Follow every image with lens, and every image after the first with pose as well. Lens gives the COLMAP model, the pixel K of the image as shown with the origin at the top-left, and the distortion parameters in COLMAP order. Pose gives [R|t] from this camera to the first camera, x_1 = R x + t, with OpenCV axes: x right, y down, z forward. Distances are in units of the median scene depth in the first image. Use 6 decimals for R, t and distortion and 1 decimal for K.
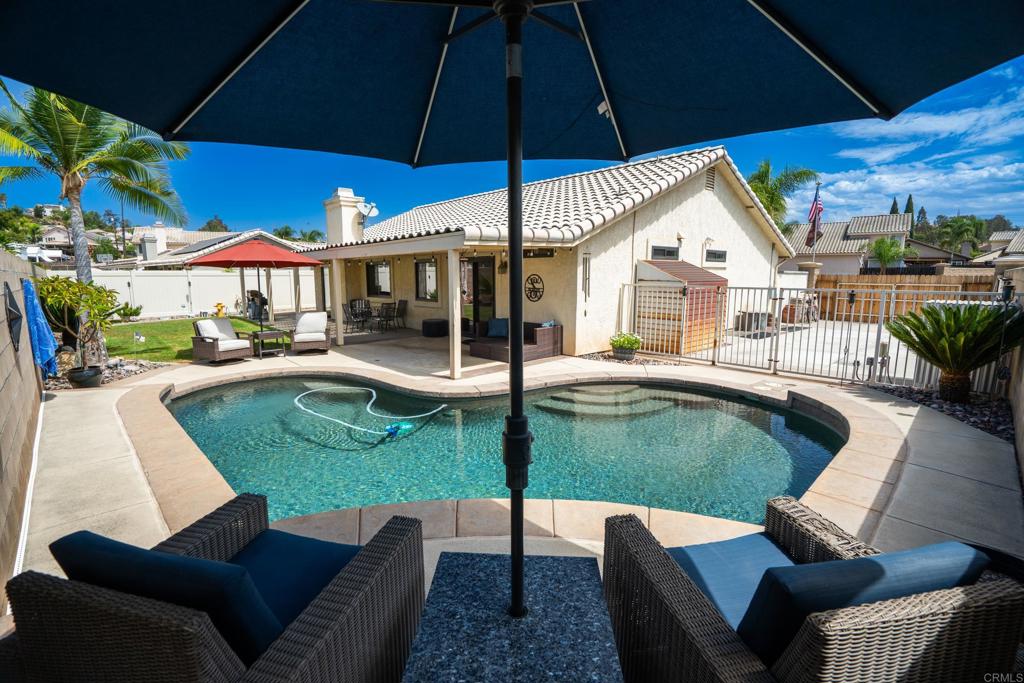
lens RADIAL K [[478.1, 0, 512.0], [0, 478.1, 341.5], [0, 0, 1]] dist [0.001171, 0.001185]
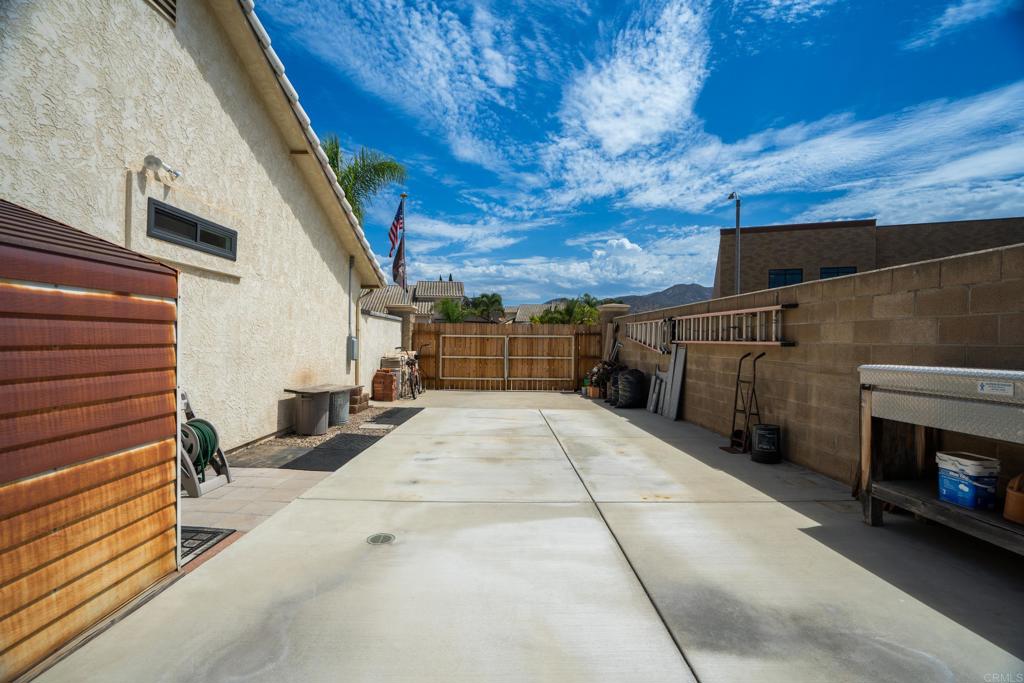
lens RADIAL K [[478.1, 0, 512.0], [0, 478.1, 341.5], [0, 0, 1]] dist [0.001171, 0.001185]
pose [[0.676320, 0.003612, 0.736599, 0.256133], [0.094853, 0.991235, -0.091952, -0.041812], [-0.730475, 0.132058, 0.670050, 0.488441]]
